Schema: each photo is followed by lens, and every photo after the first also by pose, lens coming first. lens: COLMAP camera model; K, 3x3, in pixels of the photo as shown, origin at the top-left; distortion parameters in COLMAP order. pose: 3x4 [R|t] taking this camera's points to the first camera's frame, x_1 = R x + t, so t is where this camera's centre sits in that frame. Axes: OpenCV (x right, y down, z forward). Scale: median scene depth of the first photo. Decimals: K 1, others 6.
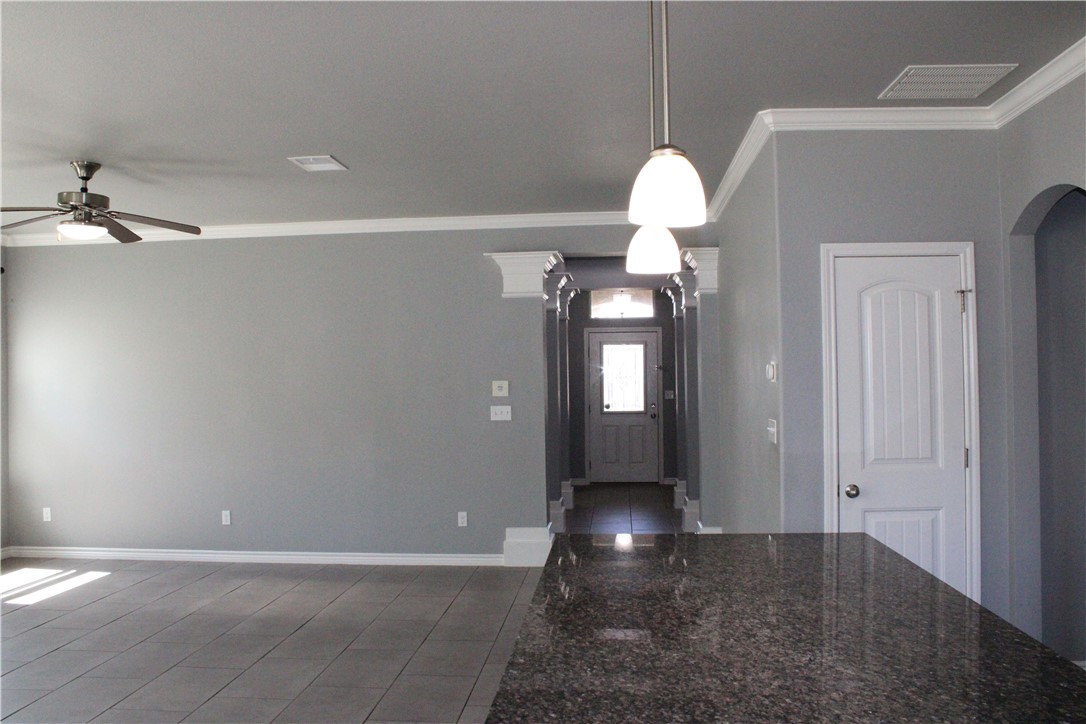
lens RADIAL K [[918.3, 0, 541.3], [0, 918.3, 356.8], [0, 0, 1]] dist [-0.112502, 0.058847]
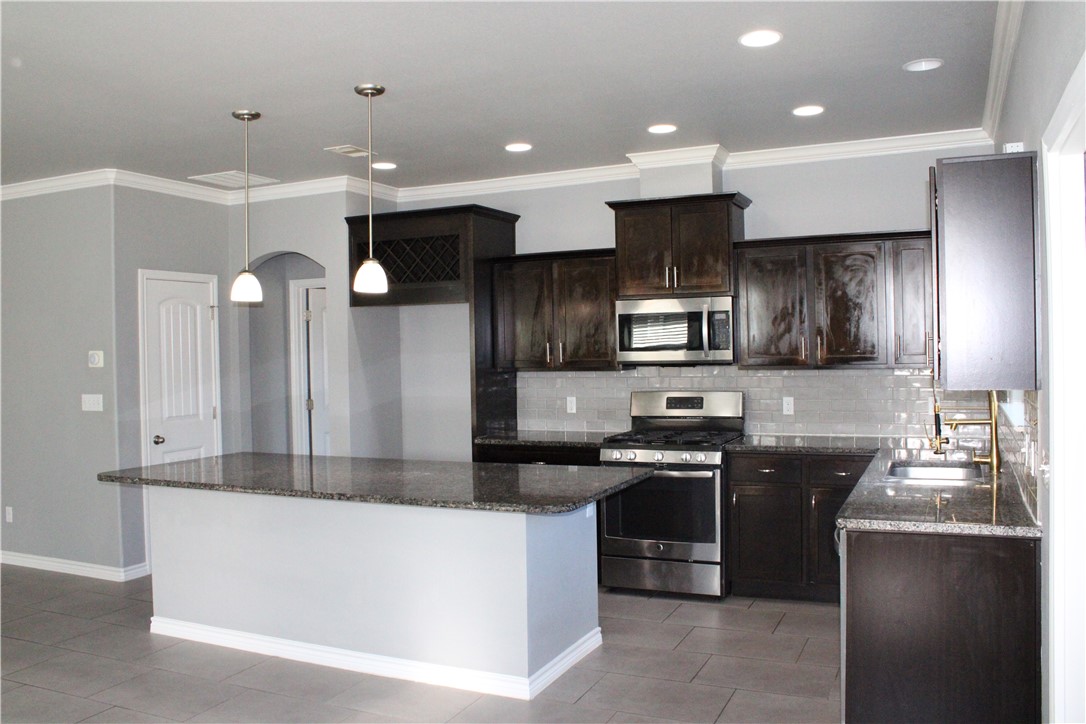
lens RADIAL K [[918.3, 0, 546.4], [0, 918.3, 364.1], [0, 0, 1]] dist [-0.112502, 0.058847]
pose [[0.339638, -0.005508, 0.940540, -0.614493], [-0.004480, 0.999962, 0.007474, 0.009468], [-0.940546, -0.006752, 0.339600, -0.065229]]
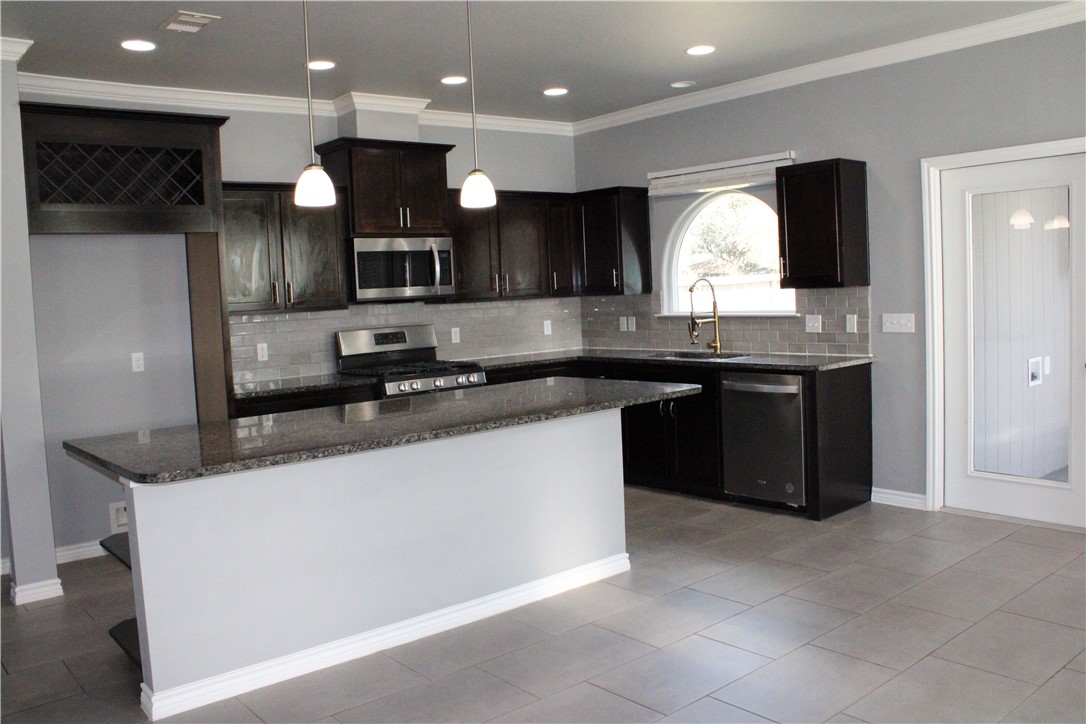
lens RADIAL K [[918.3, 0, 536.3], [0, 918.3, 352.6], [0, 0, 1]] dist [-0.112502, 0.058847]
pose [[-0.715364, -0.003613, 0.698743, -0.483672], [0.039287, 0.998197, 0.045383, 0.035307], [-0.697647, 0.059917, -0.713932, 0.801821]]
